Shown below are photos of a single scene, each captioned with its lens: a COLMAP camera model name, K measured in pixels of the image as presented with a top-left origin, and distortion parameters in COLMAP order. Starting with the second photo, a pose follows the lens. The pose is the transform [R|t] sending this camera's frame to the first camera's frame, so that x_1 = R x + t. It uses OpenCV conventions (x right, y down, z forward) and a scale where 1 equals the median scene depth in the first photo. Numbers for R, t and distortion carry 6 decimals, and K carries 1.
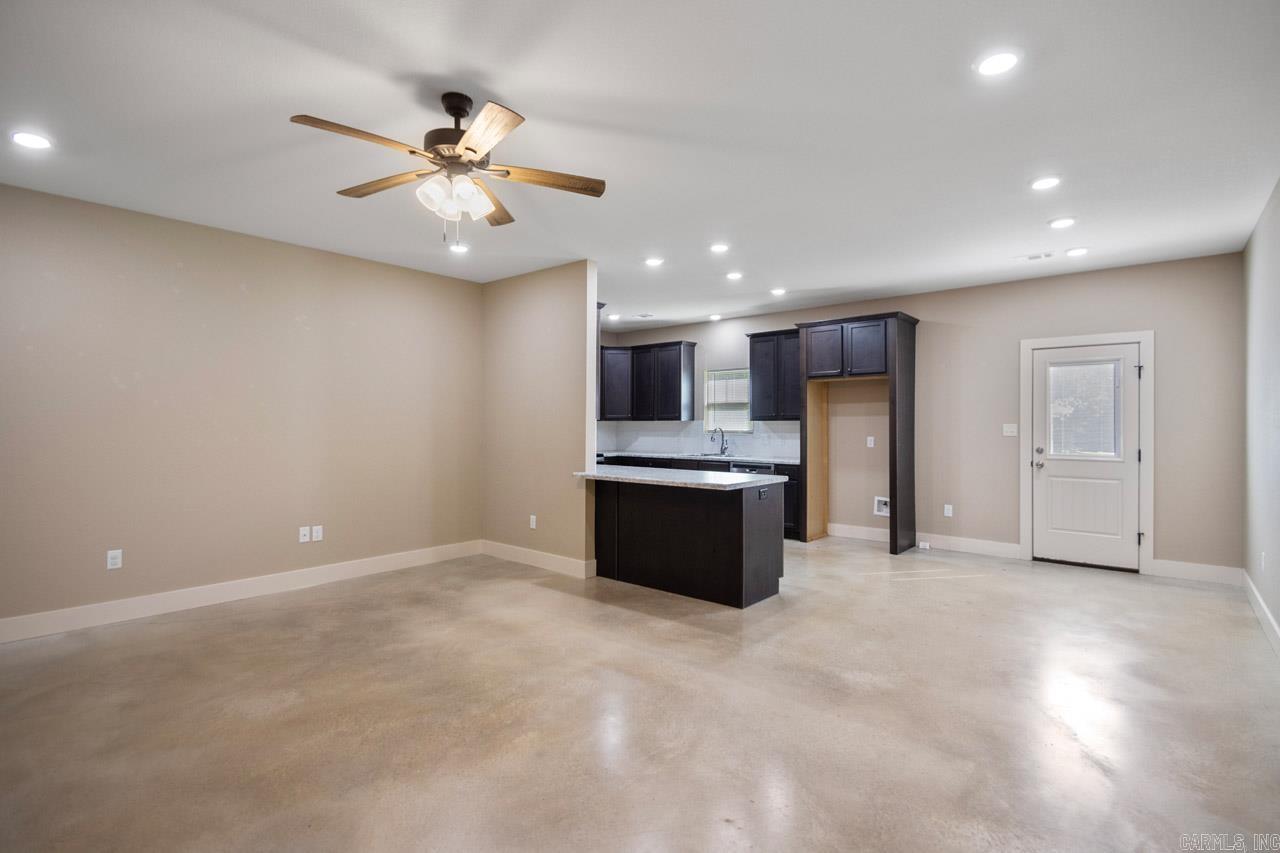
lens RADIAL K [[607.4, 0, 655.5], [0, 607.4, 423.2], [0, 0, 1]] dist [0.017697, -0.018095]
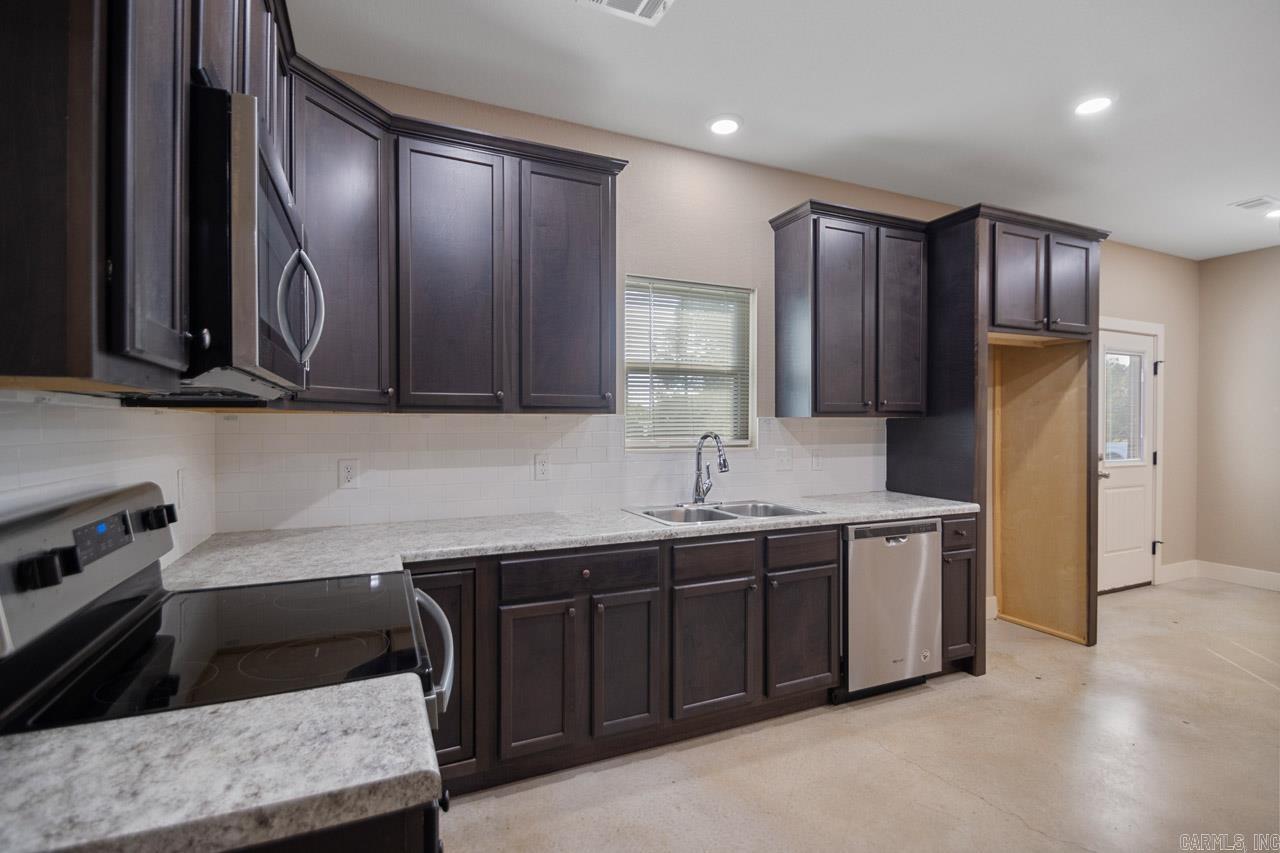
lens RADIAL K [[597.1, 0, 647.1], [0, 597.1, 431.3], [0, 0, 1]] dist [0.017588, -0.019602]
pose [[0.436629, -0.011401, 0.899569, -0.266826], [-0.001029, 0.999913, 0.013172, 0.000980], [-0.899641, -0.006677, 0.436580, 0.965635]]
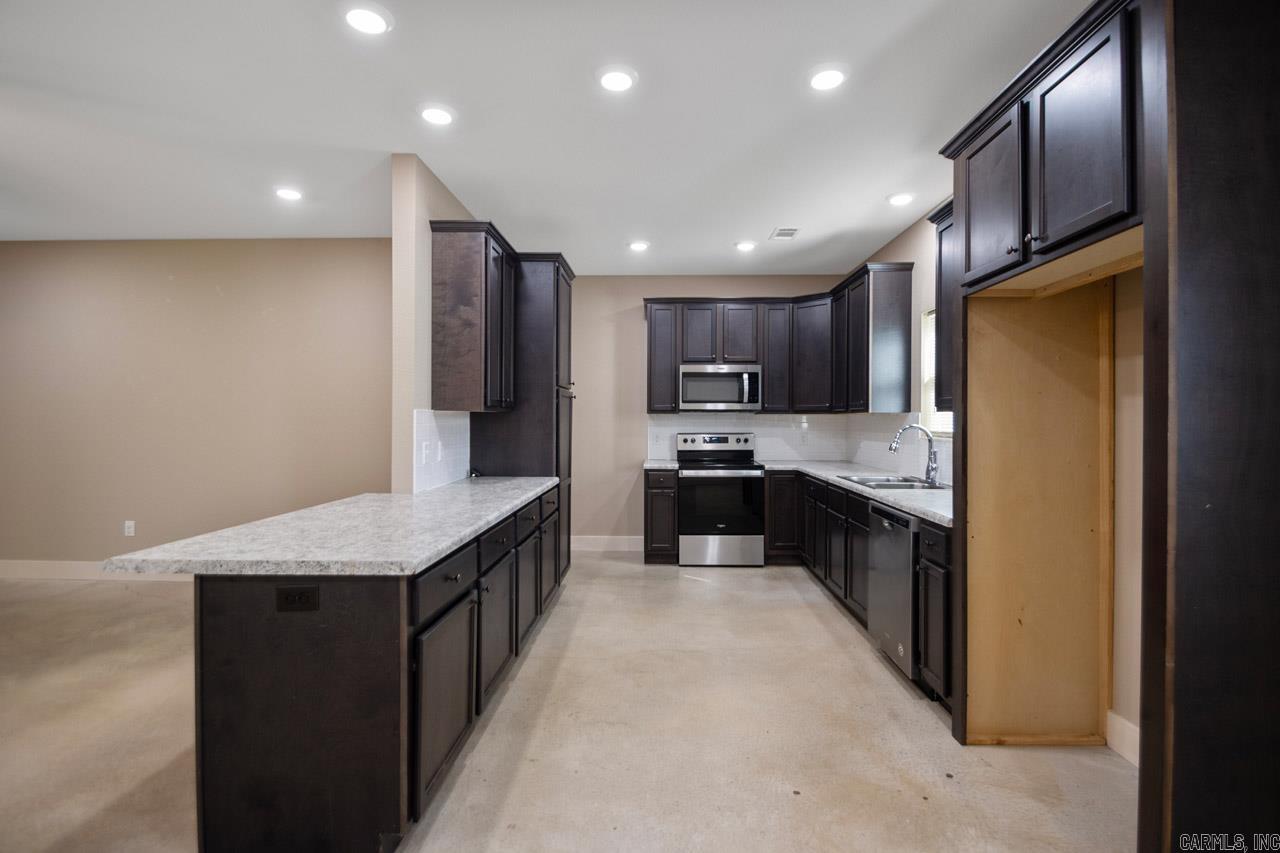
lens RADIAL K [[594.0, 0, 646.4], [0, 594.0, 419.7], [0, 0, 1]] dist [0.021230, -0.020424]
pose [[0.615986, 0.000921, -0.787757, 0.384432], [-0.000048, 0.999999, 0.001131, 0.001716], [0.787757, -0.000659, 0.615986, 0.591134]]
